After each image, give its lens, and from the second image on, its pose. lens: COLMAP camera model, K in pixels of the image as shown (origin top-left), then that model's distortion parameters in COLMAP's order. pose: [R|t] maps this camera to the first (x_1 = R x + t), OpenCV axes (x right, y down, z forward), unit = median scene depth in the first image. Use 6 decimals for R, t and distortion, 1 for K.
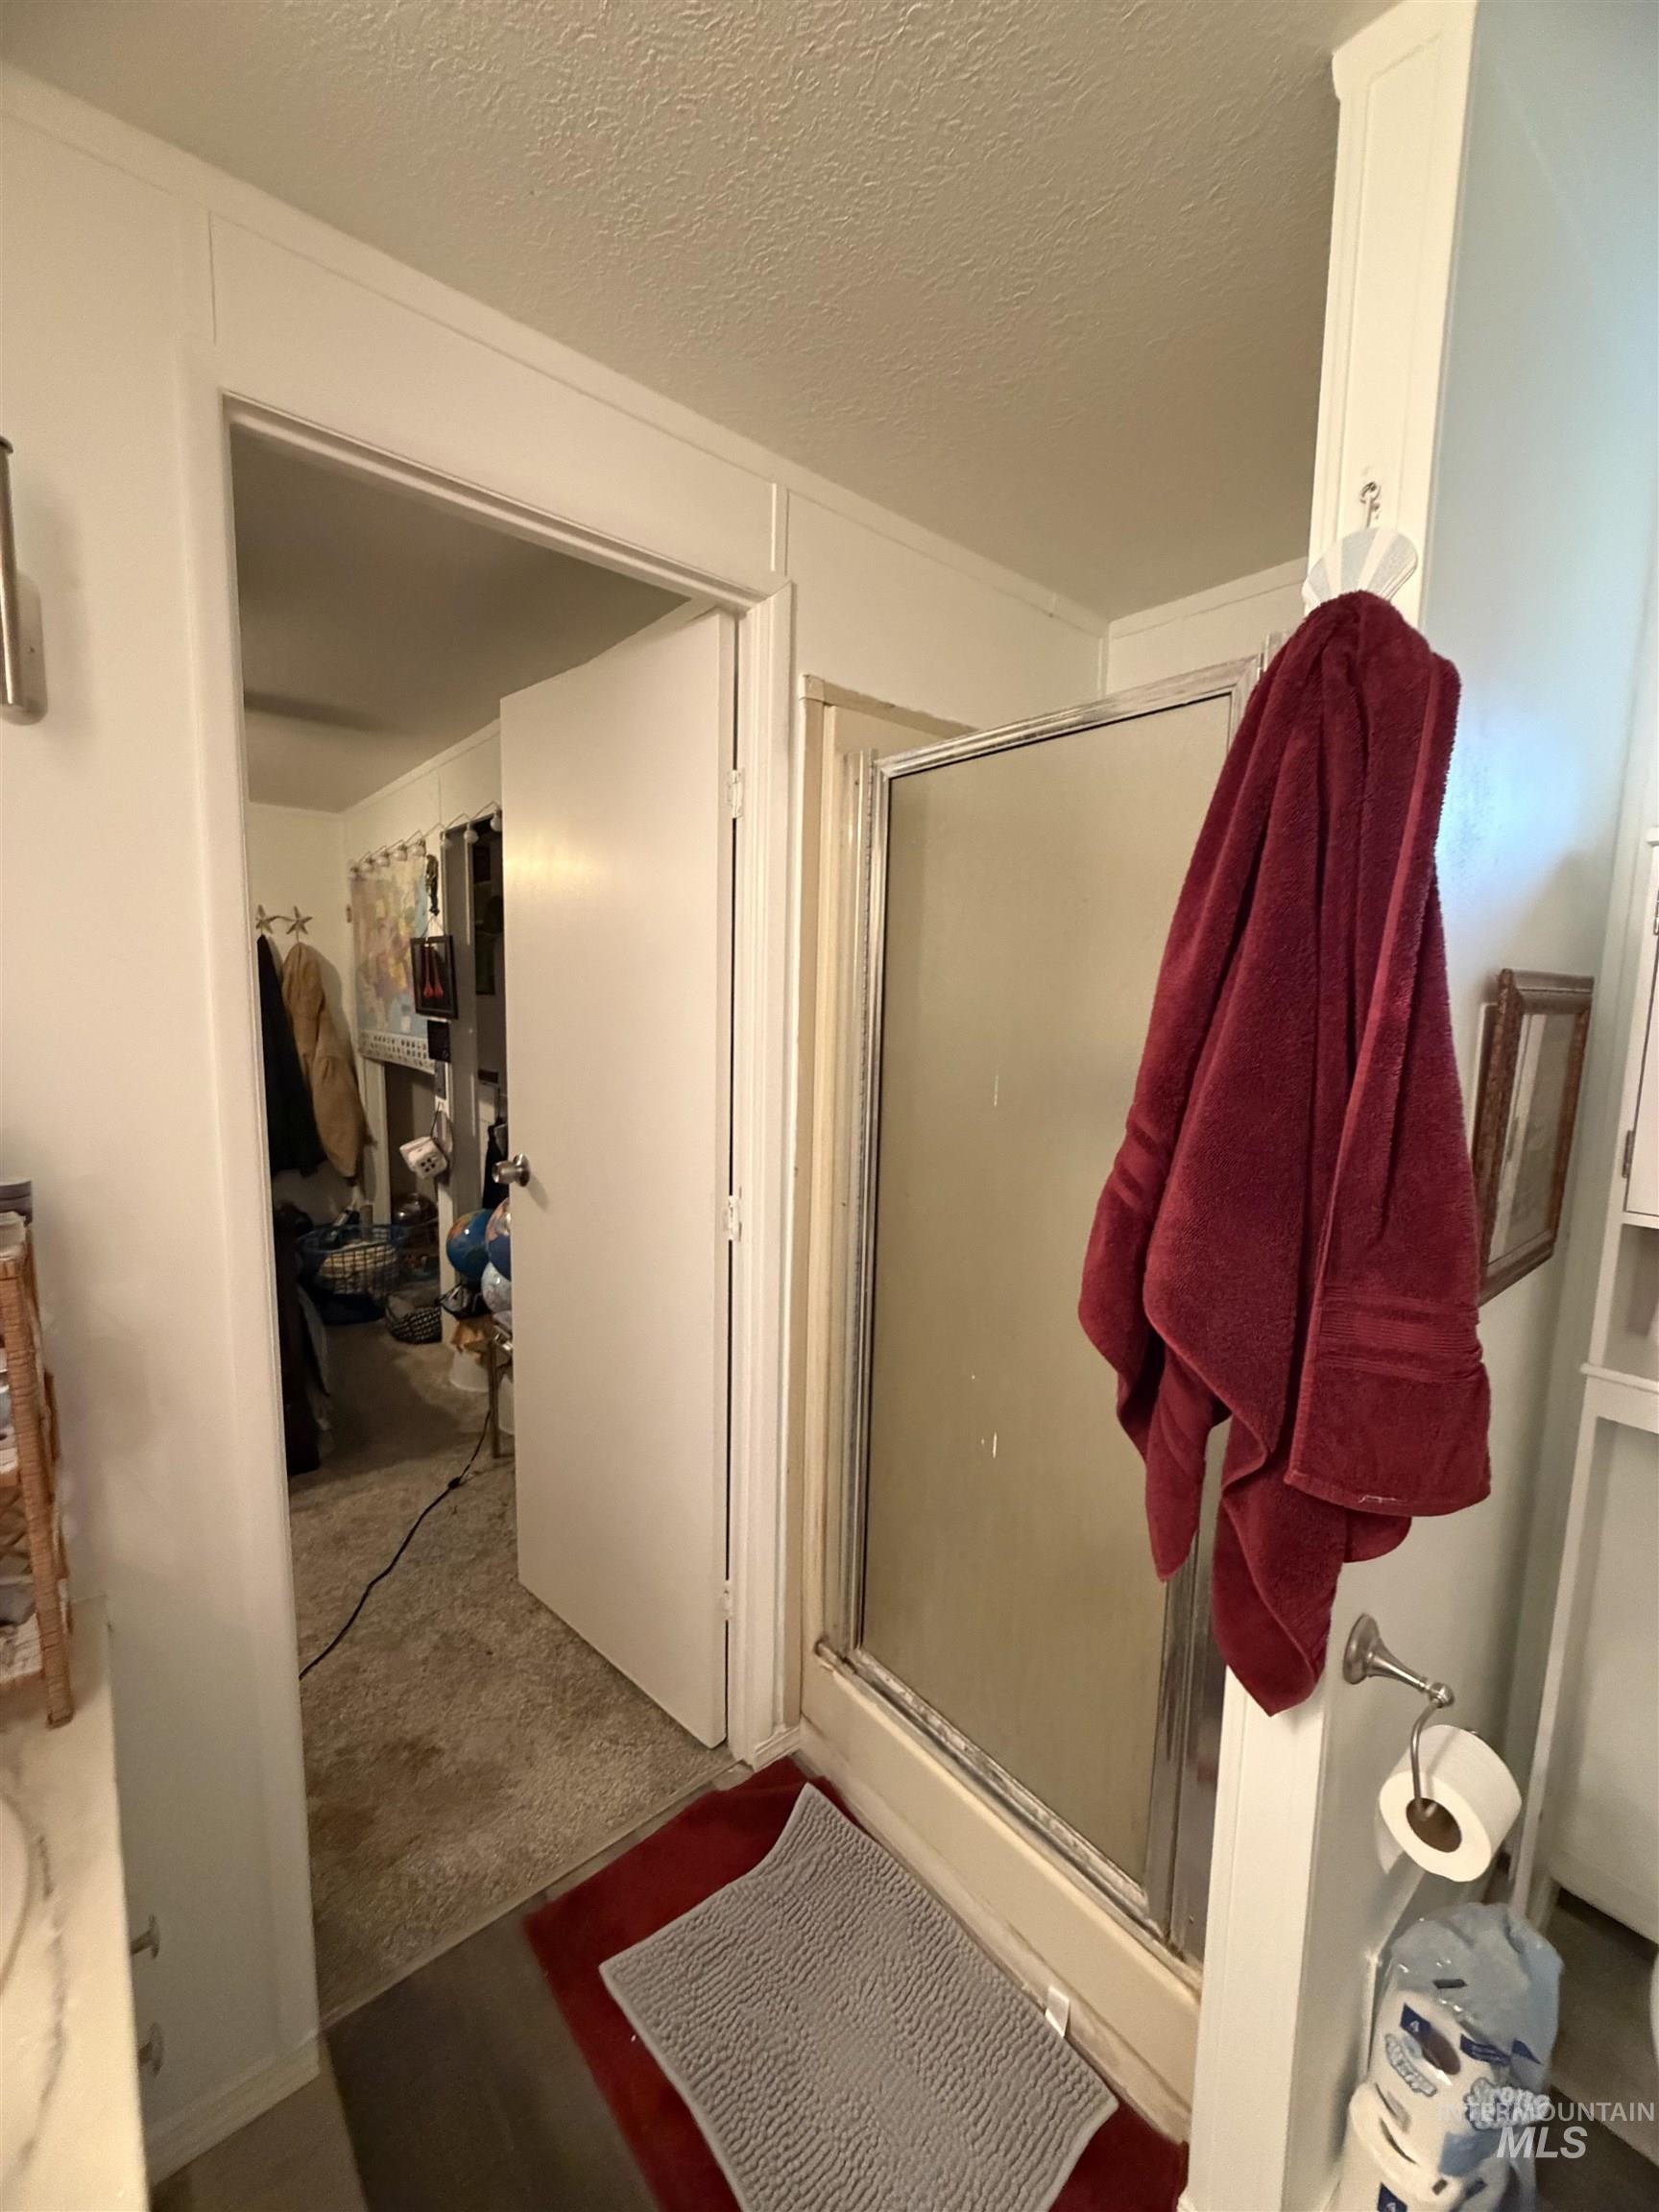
lens RADIAL K [[878.5, 0, 829.5], [0, 878.5, 1106.0], [0, 0, 1]] dist [0.002829, 0.000404]
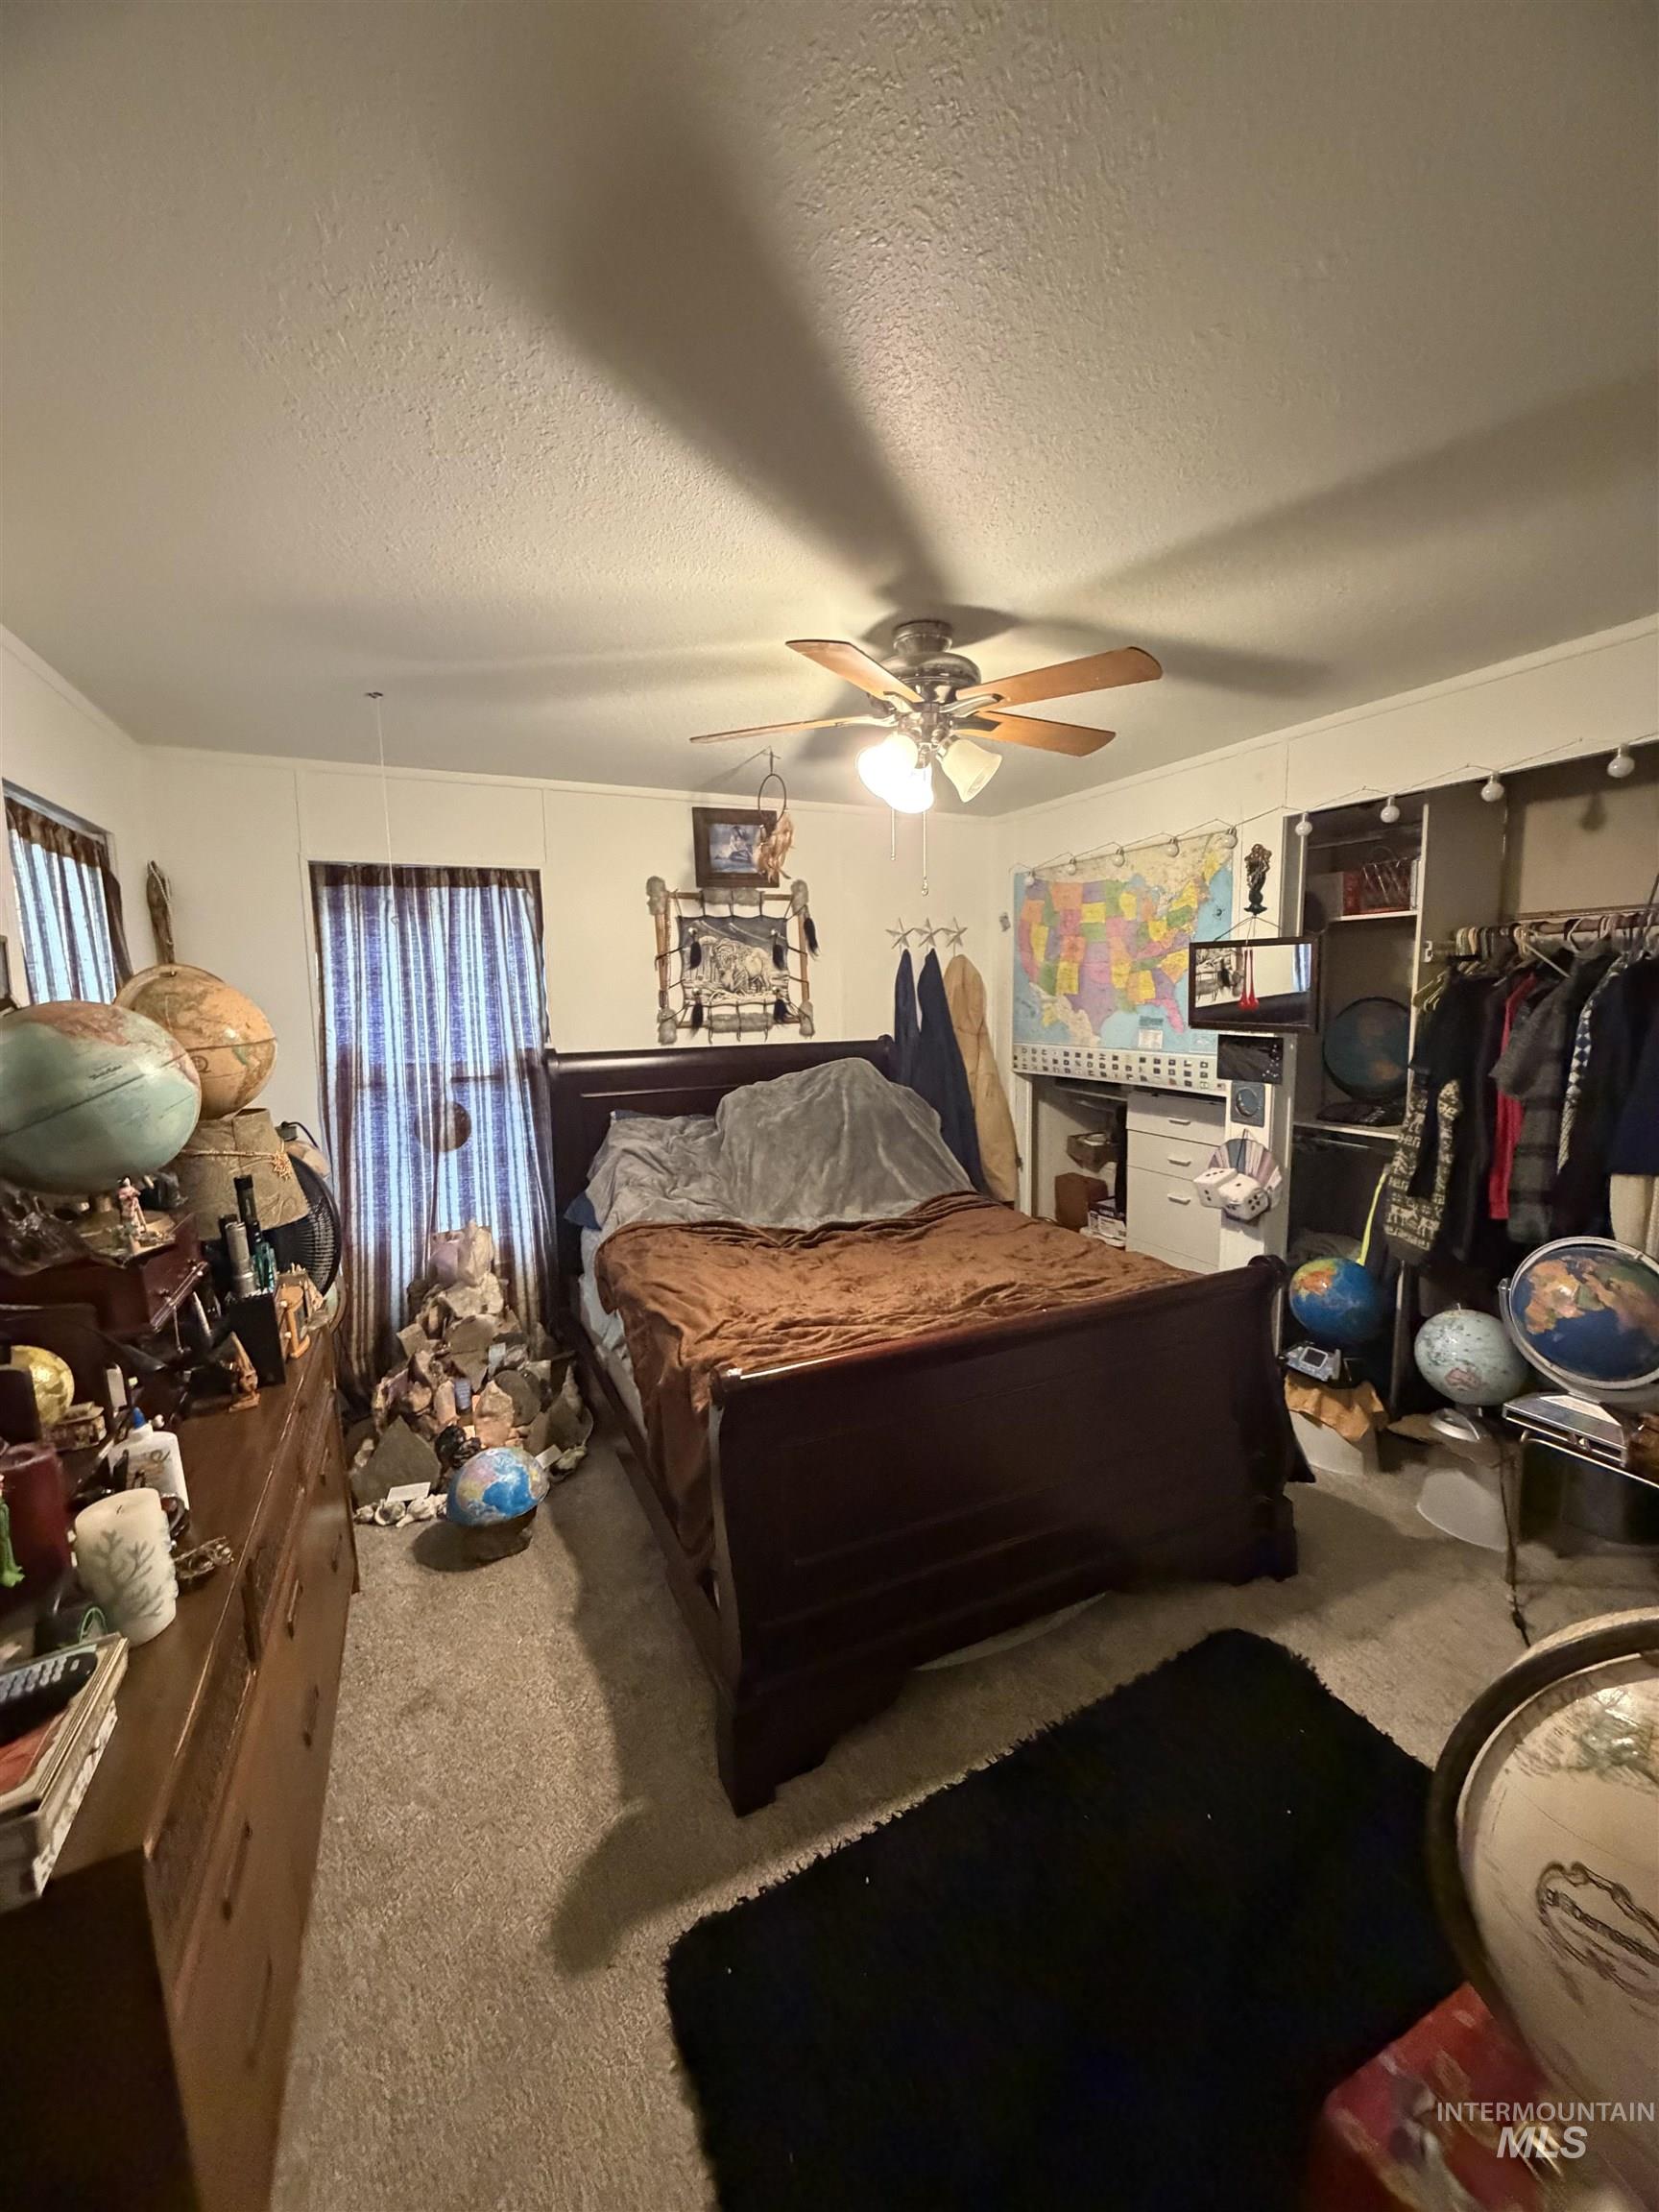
lens RADIAL K [[878.5, 0, 829.5], [0, 878.5, 1106.0], [0, 0, 1]] dist [0.002829, 0.000404]
pose [[0.963026, -0.010299, -0.269210, -0.526267], [0.012539, 0.999900, 0.006603, -0.032658], [0.269115, -0.009734, 0.963059, 0.046212]]
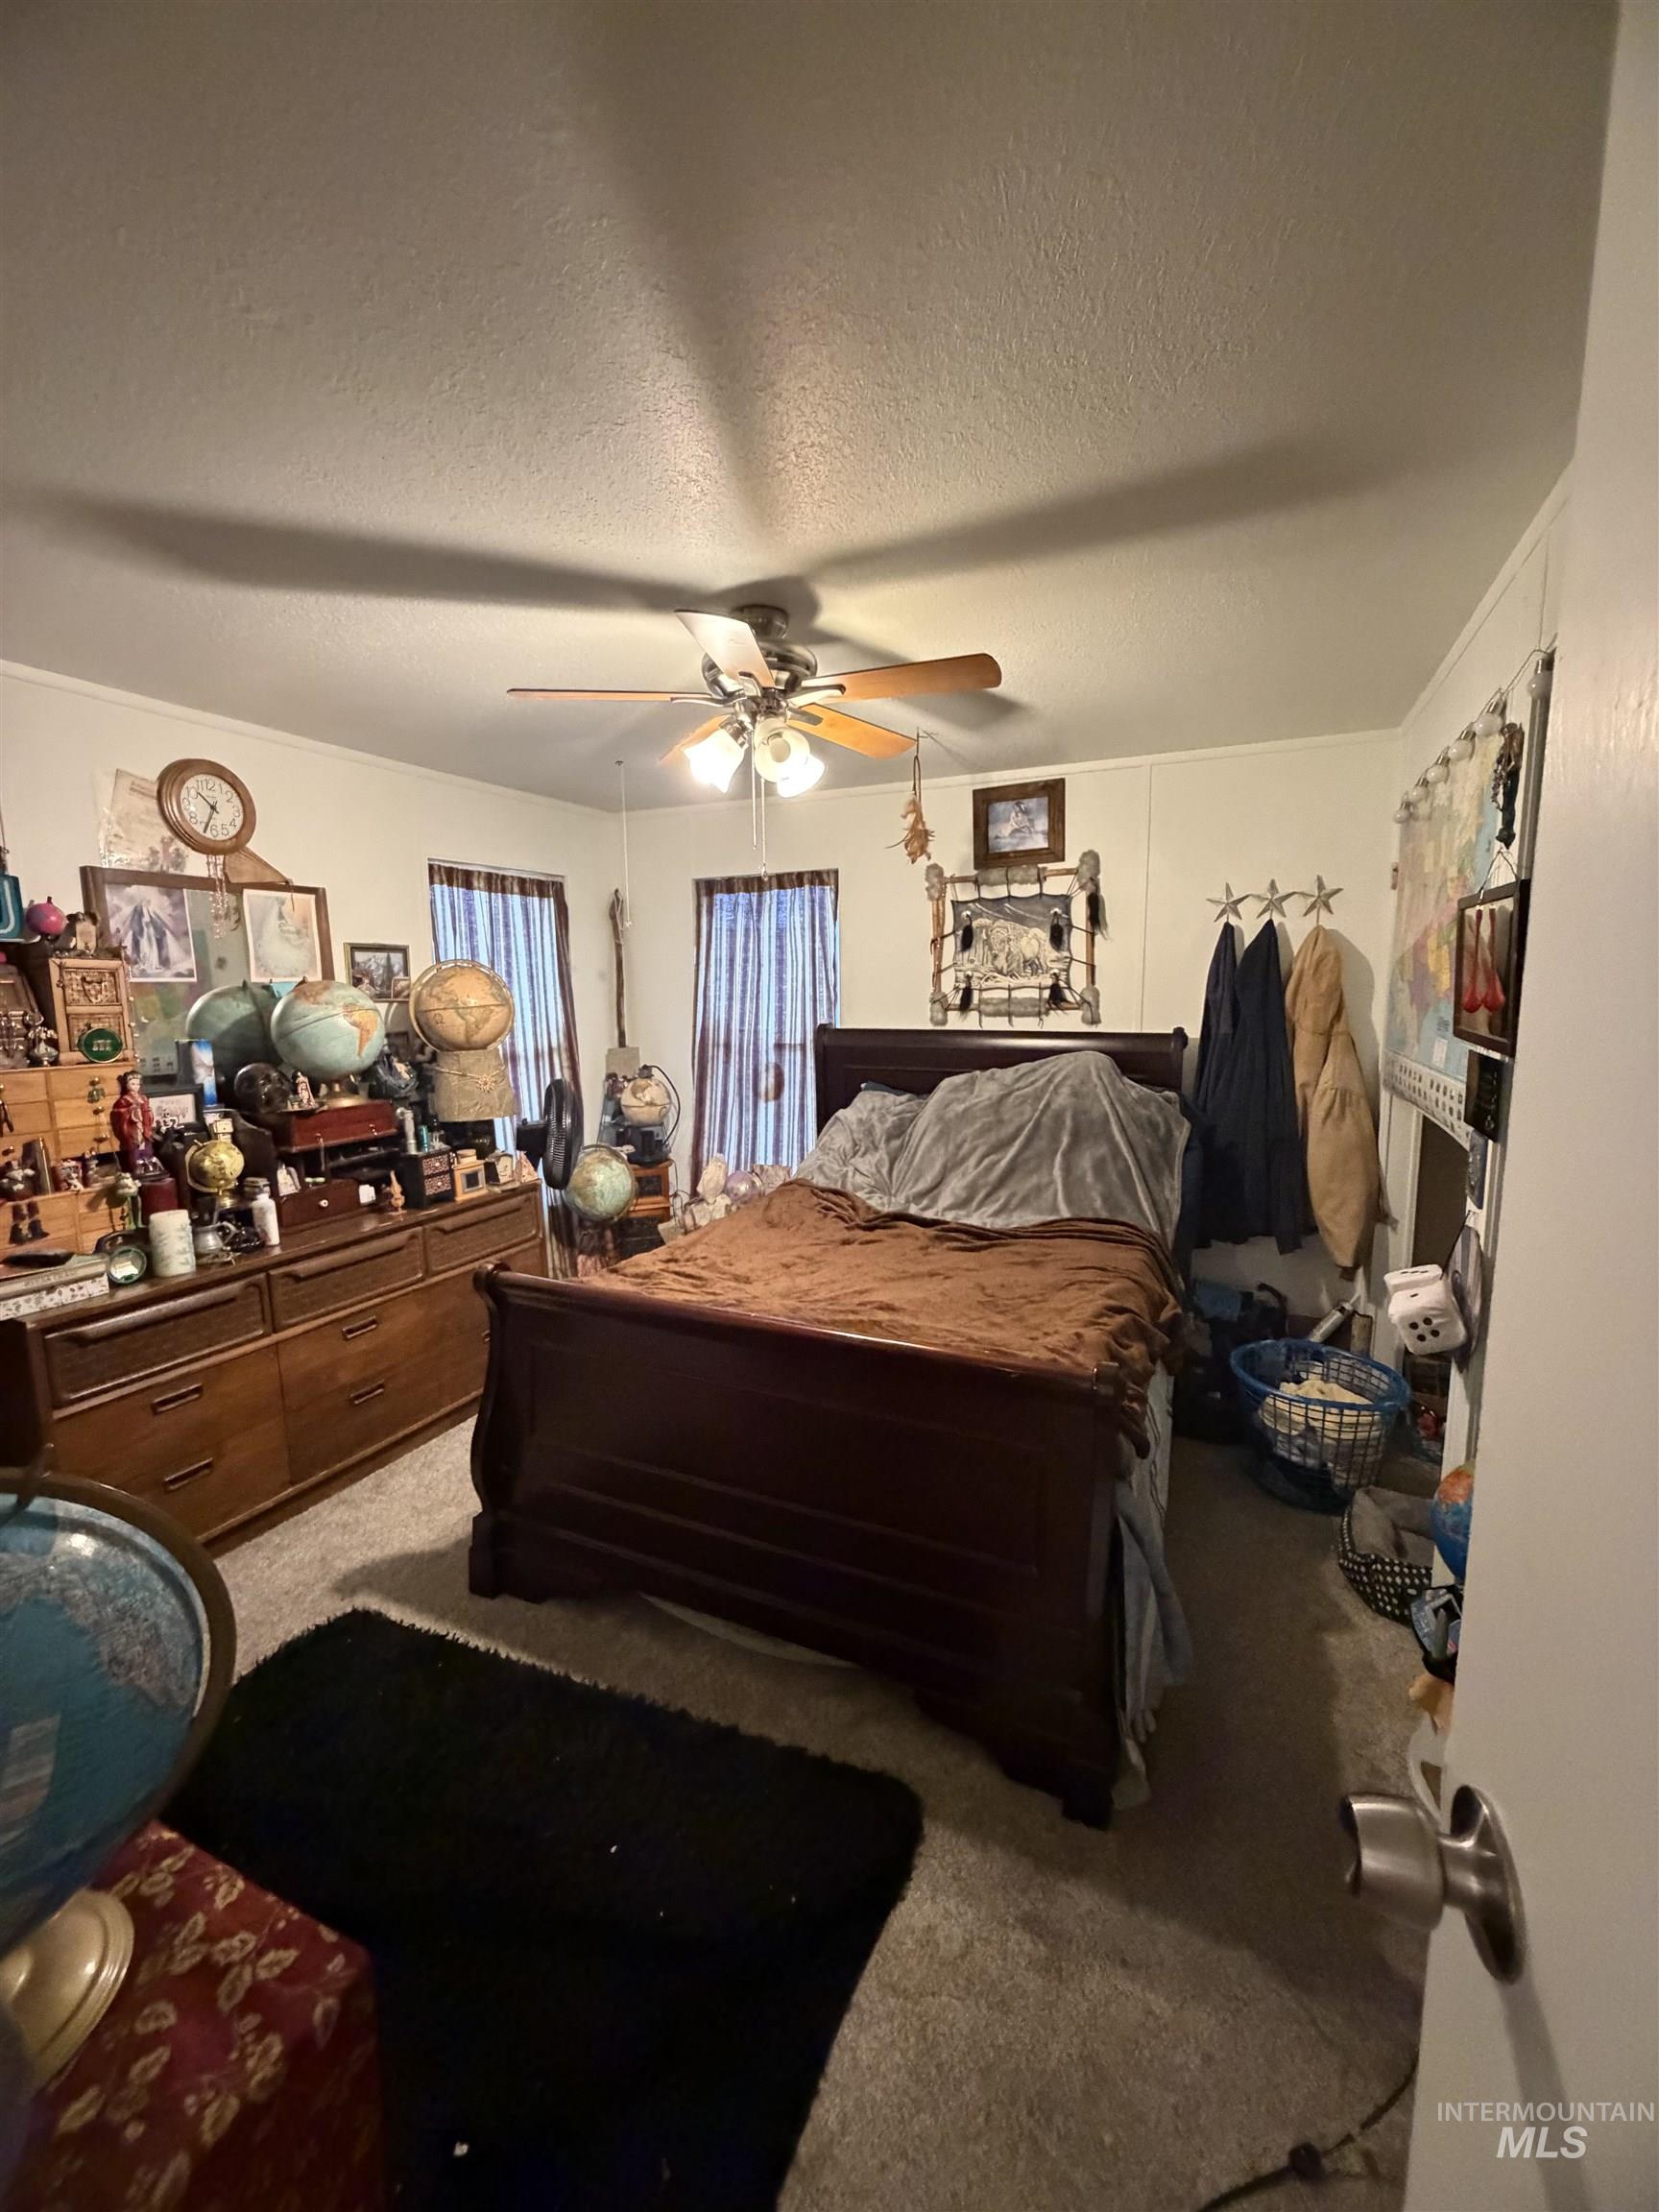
lens RADIAL K [[878.5, 0, 829.5], [0, 878.5, 1106.0], [0, 0, 1]] dist [0.002829, 0.000404]
pose [[0.416545, 0.095368, -0.904099, -0.119180], [-0.086276, 0.994141, 0.065116, -0.058071], [0.905012, 0.050879, 0.422332, 0.378876]]
